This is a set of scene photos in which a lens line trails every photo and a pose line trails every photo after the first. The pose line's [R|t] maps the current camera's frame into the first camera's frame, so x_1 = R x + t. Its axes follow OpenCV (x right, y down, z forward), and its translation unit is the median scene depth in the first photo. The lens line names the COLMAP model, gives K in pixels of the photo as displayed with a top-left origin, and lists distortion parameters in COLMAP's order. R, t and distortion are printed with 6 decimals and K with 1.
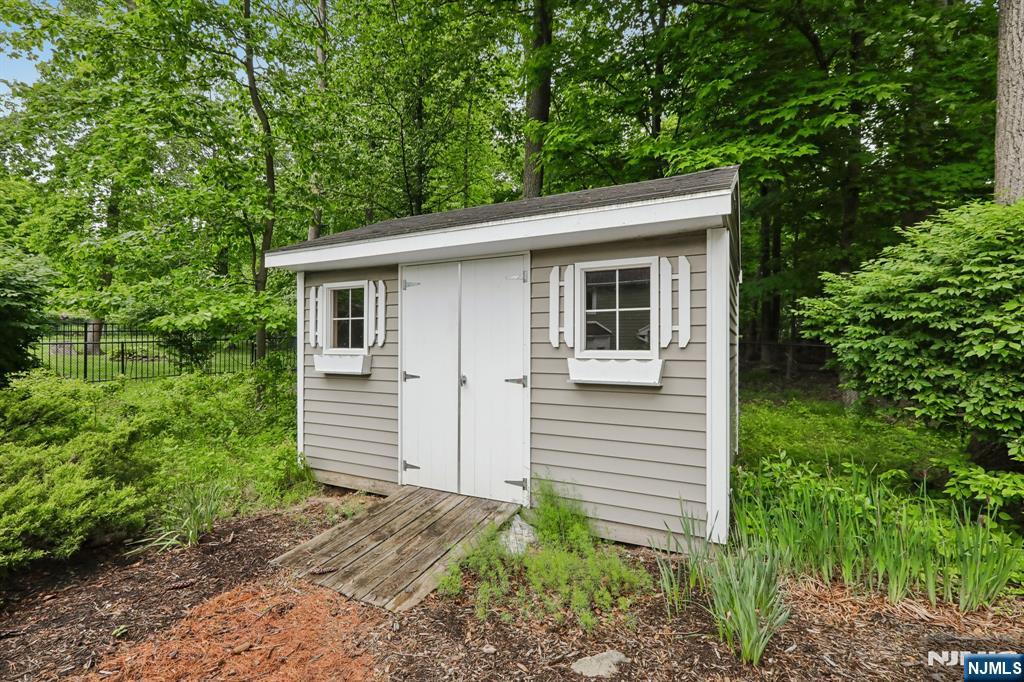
lens RADIAL K [[455.0, 0, 512.0], [0, 455.0, 341.0], [0, 0, 1]] dist [0.003136, 0.000289]
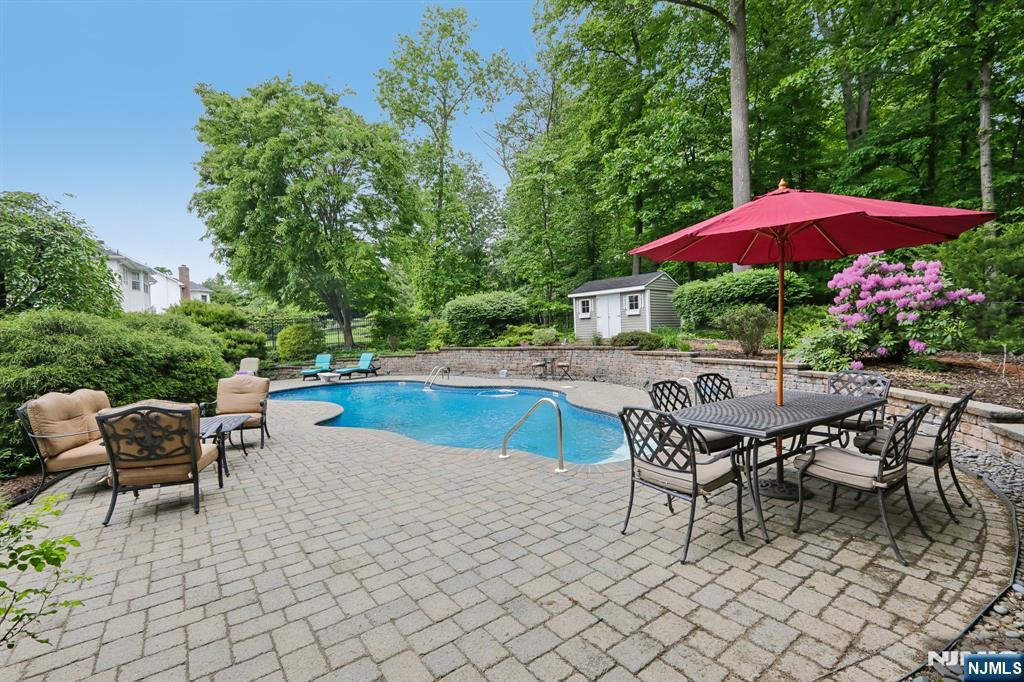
lens RADIAL K [[455.0, 0, 512.0], [0, 455.0, 341.0], [0, 0, 1]] dist [0.003136, 0.000289]
pose [[0.935230, -0.028826, -0.352864, 0.661008], [0.037854, 0.999108, 0.018711, 0.210807], [0.352010, -0.030857, 0.935487, -4.154402]]
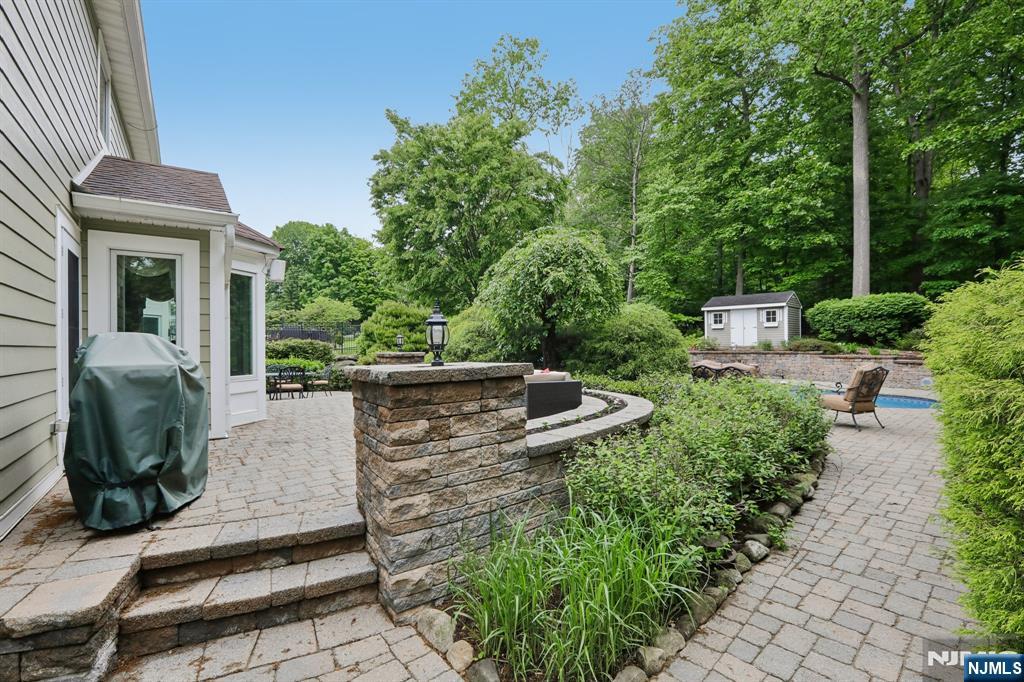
lens RADIAL K [[467.1, 0, 508.1], [0, 467.1, 338.4], [0, 0, 1]] dist [-0.000095, -0.000183]
pose [[0.955411, -0.014672, -0.294915, -1.244923], [0.012544, 0.999880, -0.009105, 0.231781], [0.295013, 0.005000, 0.955480, -5.769174]]
